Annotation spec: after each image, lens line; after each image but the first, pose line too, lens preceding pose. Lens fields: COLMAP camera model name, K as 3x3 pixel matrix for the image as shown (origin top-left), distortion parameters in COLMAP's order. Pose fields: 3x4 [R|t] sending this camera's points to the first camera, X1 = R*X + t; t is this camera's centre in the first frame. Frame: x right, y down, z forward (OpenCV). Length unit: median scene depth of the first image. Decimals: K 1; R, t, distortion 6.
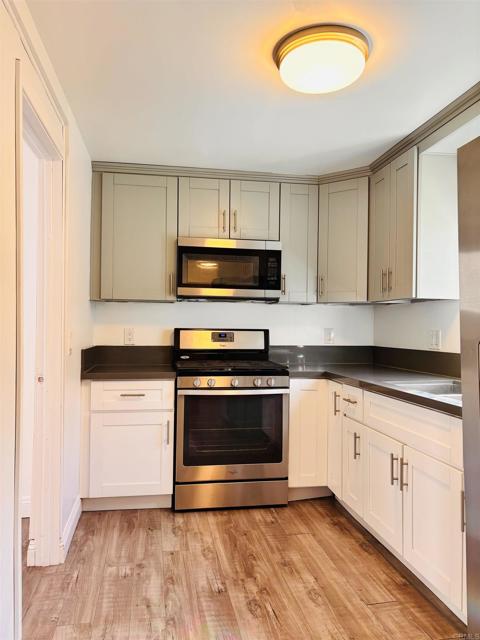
lens RADIAL K [[475.9, 0, 240.0], [0, 475.9, 320.0], [0, 0, 1]] dist [0.048473, -0.050042]
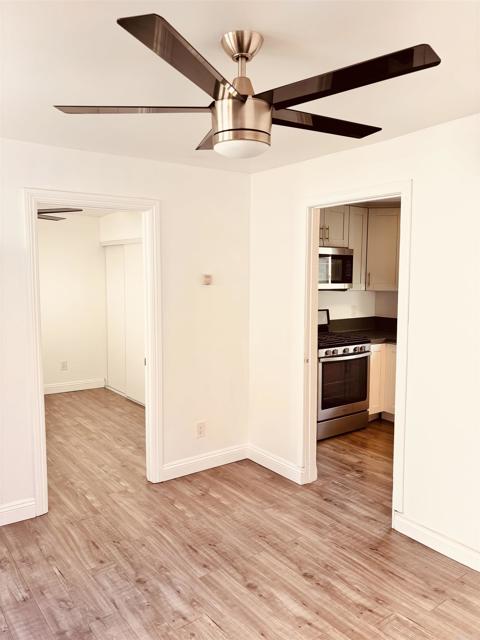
lens RADIAL K [[475.9, 0, 240.0], [0, 475.9, 320.0], [0, 0, 1]] dist [0.048473, -0.050042]
pose [[0.891188, -0.051204, 0.450735, -0.886804], [0.003848, 0.994427, 0.105361, -0.107219], [-0.453618, -0.092162, 0.886418, -0.124342]]
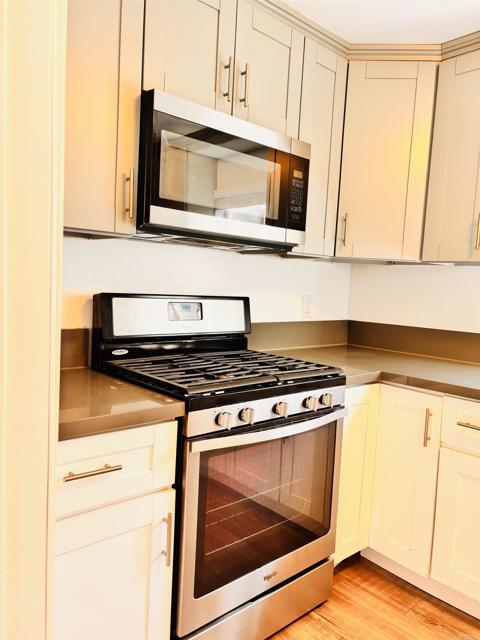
lens RADIAL K [[485.0, 0, 240.0], [0, 485.0, 320.0], [0, 0, 1]] dist [0.004556, 0.001354]
pose [[0.848232, -0.009585, 0.529538, -0.297946], [-0.046934, 0.994542, 0.093182, -0.008032], [-0.527541, -0.103893, 0.843153, 0.556908]]
